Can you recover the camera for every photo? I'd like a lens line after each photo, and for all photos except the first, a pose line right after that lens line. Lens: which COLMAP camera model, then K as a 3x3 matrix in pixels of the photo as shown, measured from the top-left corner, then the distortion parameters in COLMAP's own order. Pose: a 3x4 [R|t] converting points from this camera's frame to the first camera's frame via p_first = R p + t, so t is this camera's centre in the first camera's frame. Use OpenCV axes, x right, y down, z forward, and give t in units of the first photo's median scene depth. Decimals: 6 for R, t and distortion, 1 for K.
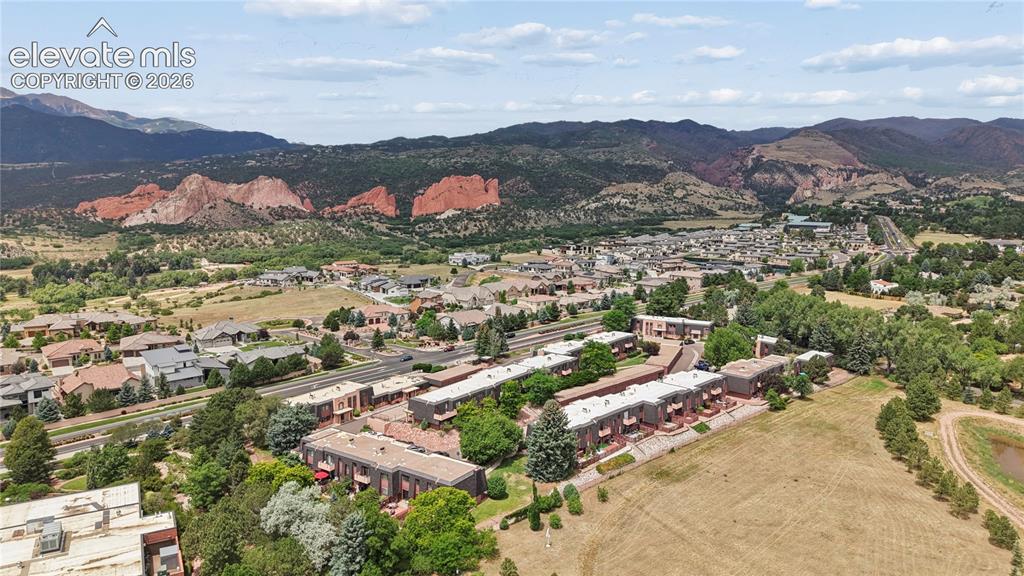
lens RADIAL K [[688.3, 0, 512.0], [0, 688.3, 288.0], [0, 0, 1]] dist [0.051038, -0.053554]
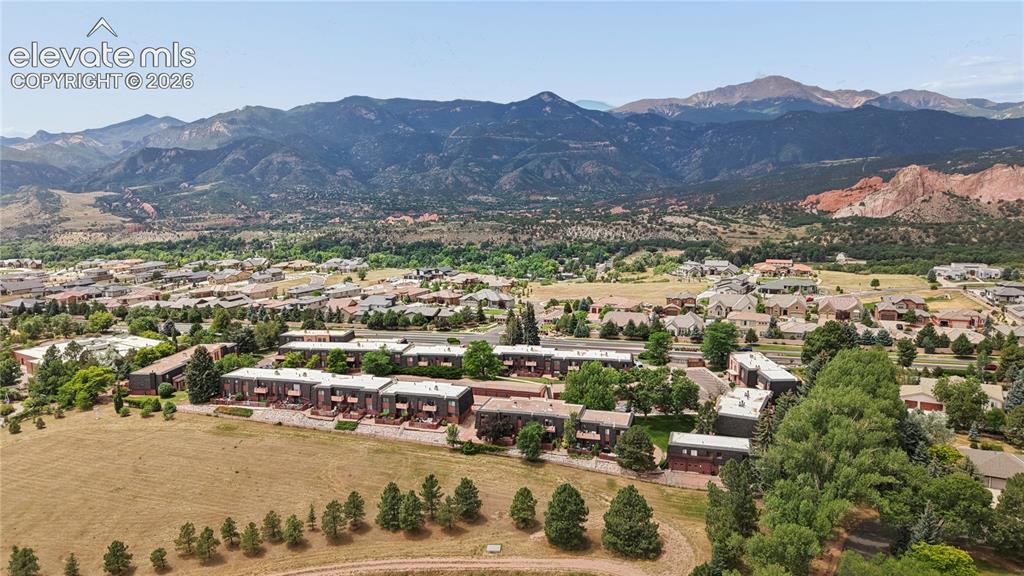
lens RADIAL K [[688.3, 0, 512.0], [0, 688.3, 288.0], [0, 0, 1]] dist [0.051038, -0.053554]
pose [[0.435382, 0.122996, -0.891804, 0.171785], [-0.112492, 0.990291, 0.081660, -0.014815], [0.893190, 0.064767, 0.444991, 0.103036]]
